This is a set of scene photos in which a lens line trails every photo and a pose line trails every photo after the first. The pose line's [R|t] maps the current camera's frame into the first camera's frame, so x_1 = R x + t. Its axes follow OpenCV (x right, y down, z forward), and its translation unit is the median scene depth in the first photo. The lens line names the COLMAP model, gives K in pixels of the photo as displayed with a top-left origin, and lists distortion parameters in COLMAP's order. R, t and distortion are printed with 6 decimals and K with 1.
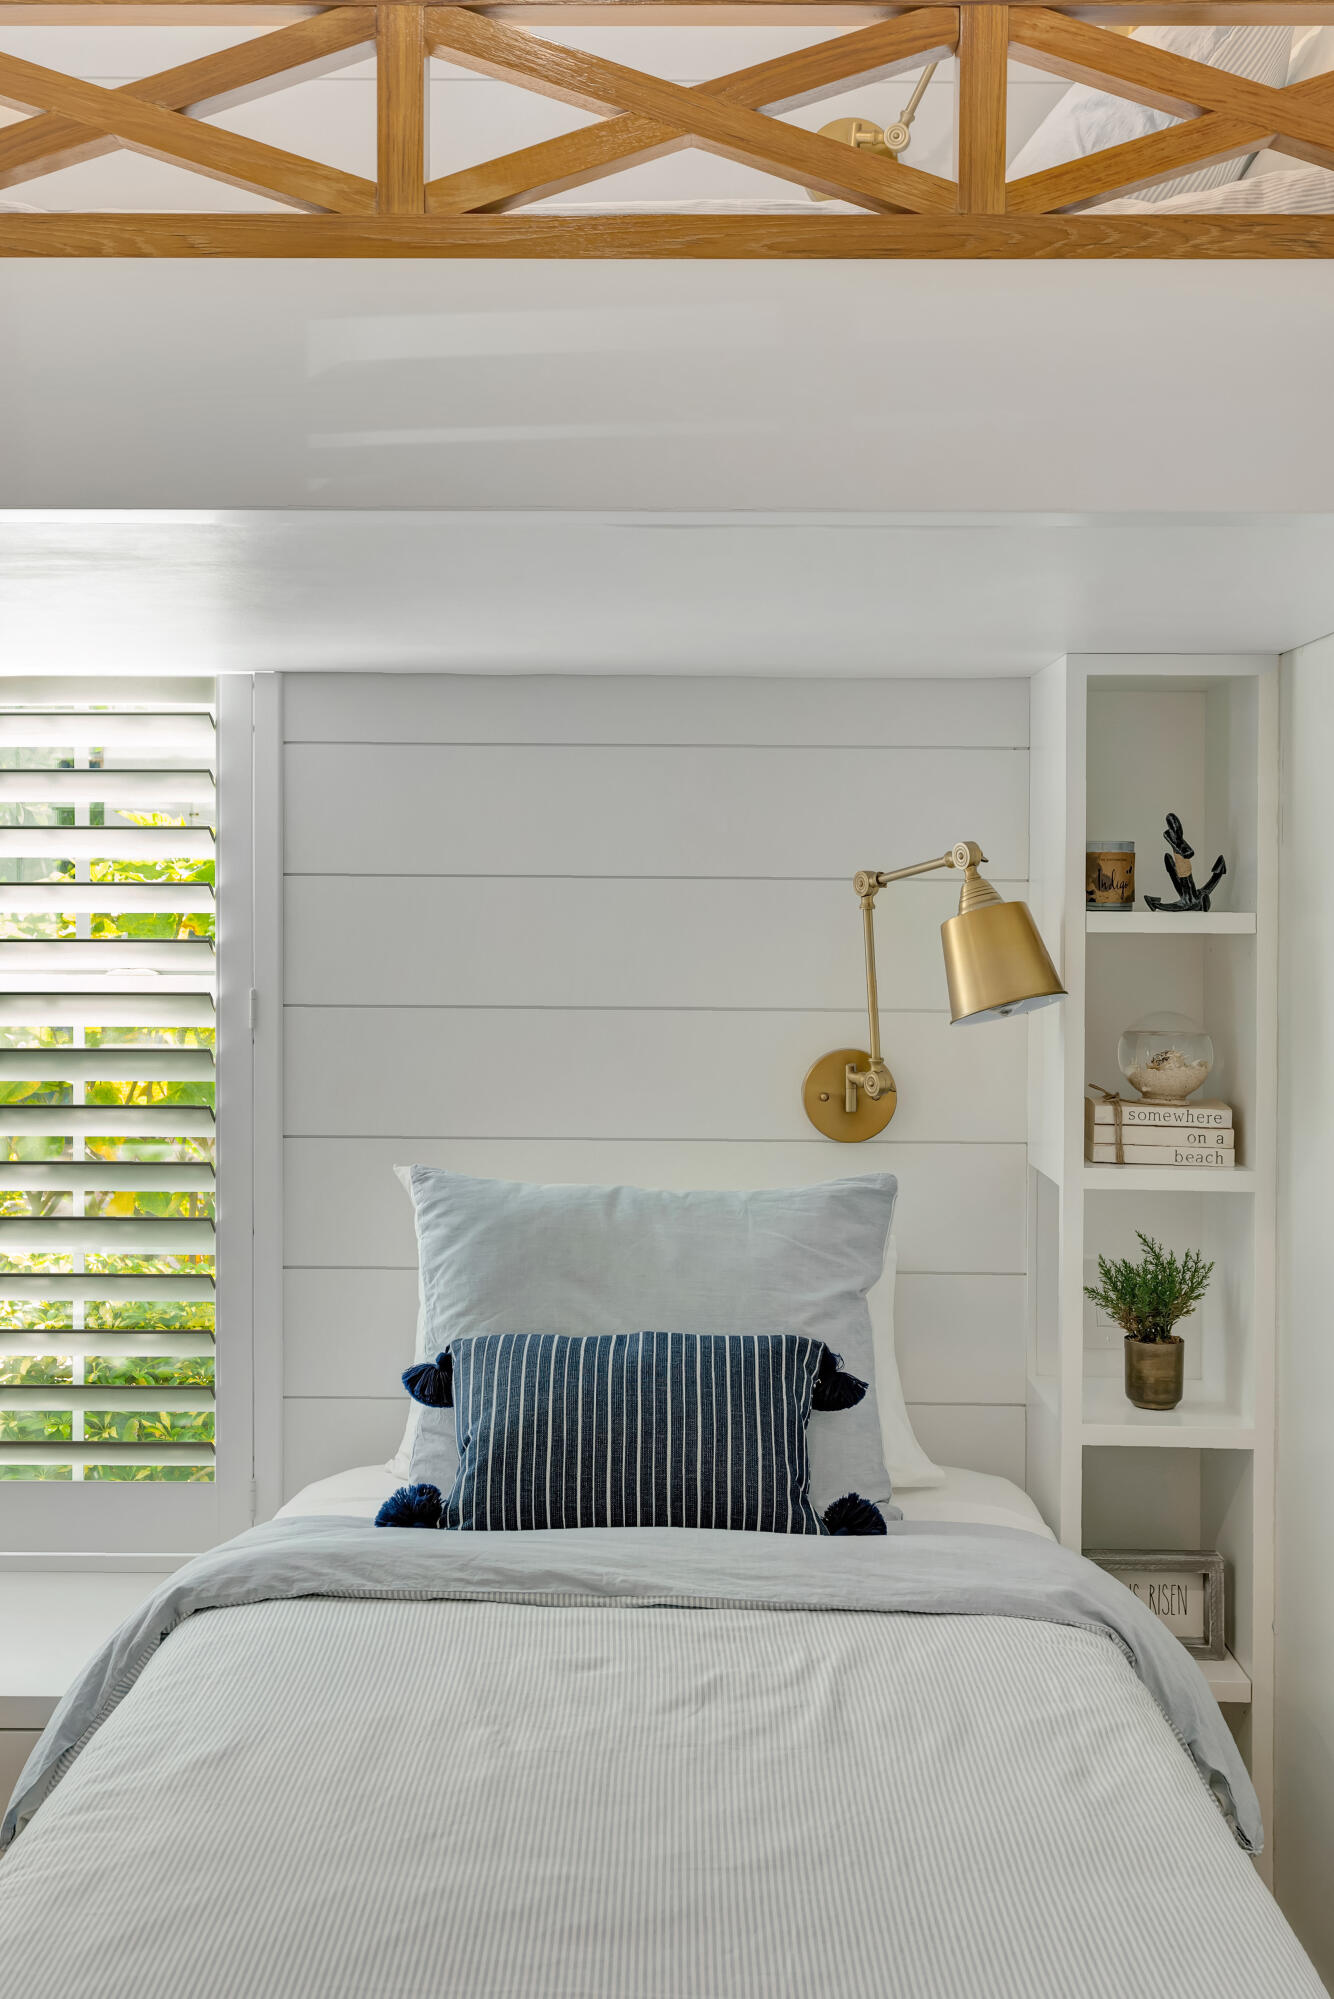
lens RADIAL K [[2283.4, 0, 664.8], [0, 2283.4, 996.9], [0, 0, 1]] dist [0.019472, 0.000000]
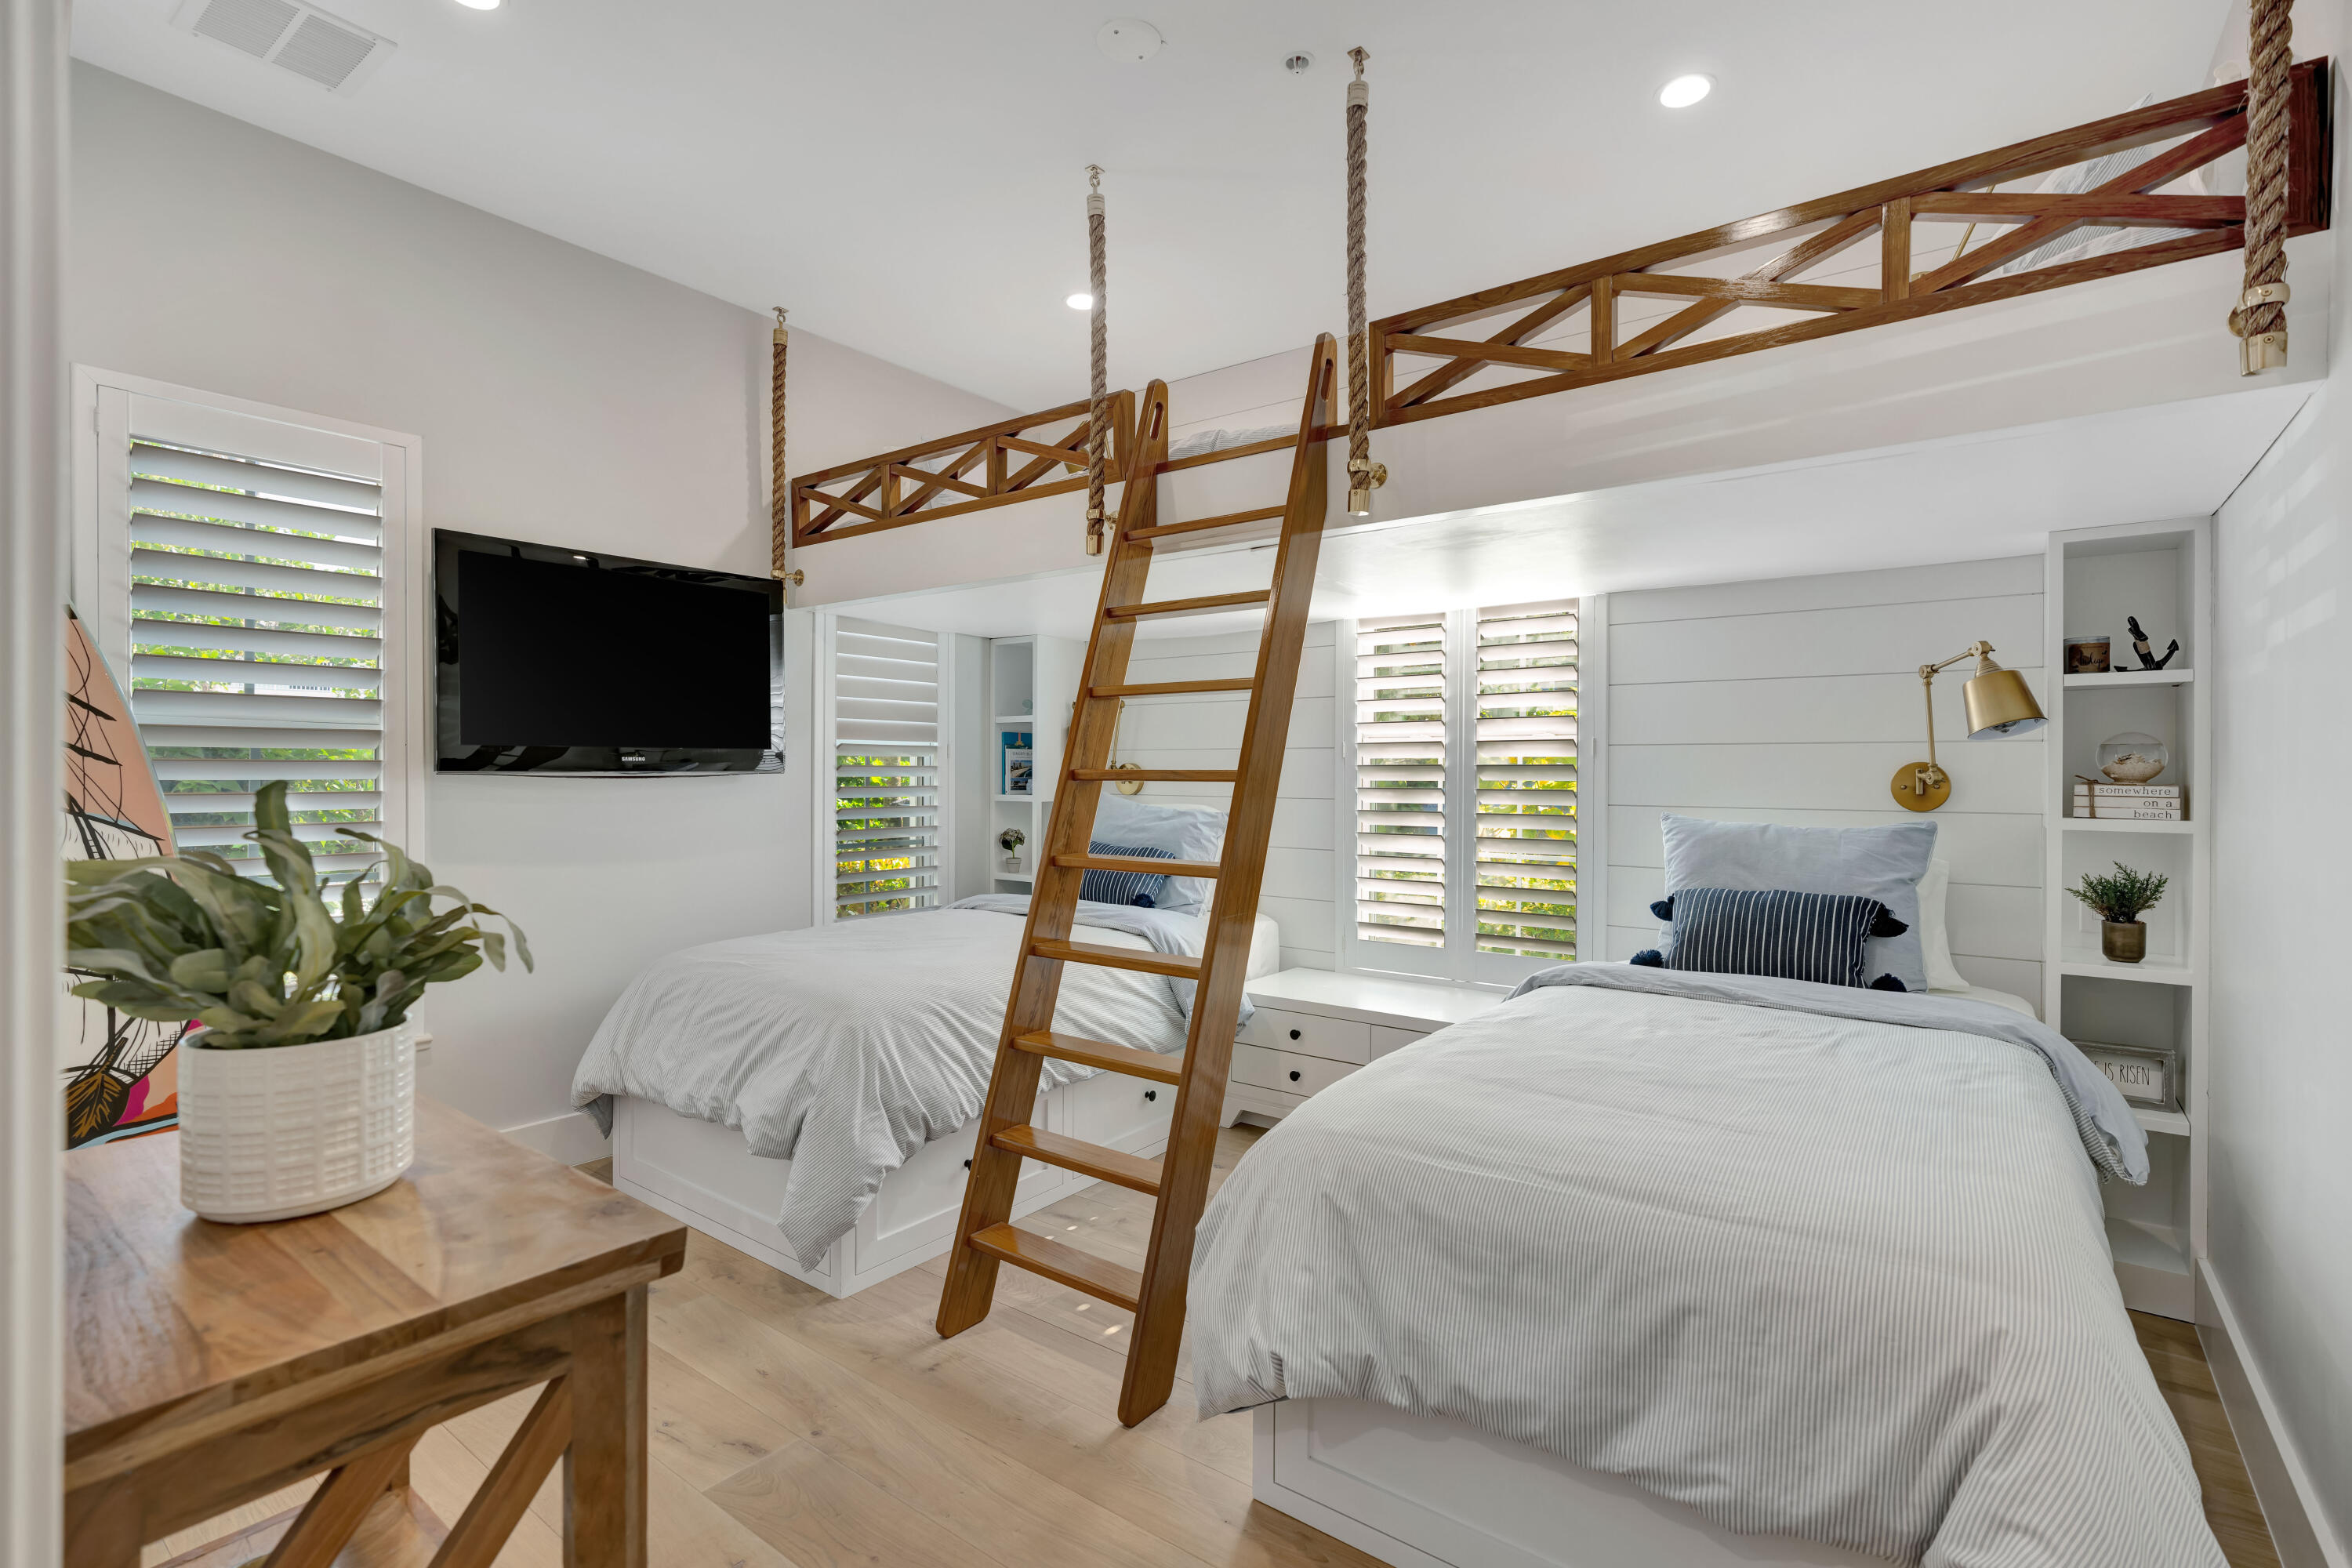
lens RADIAL K [[1102.9, 0, 1176.6], [0, 1102.9, 785.0], [0, 0, 1]] dist [0.038866, 0.001062]
pose [[0.807766, 0.009914, -0.589419, 0.143163], [-0.031782, 0.999137, -0.026751, 0.094074], [0.588645, 0.040341, 0.807384, -0.124255]]
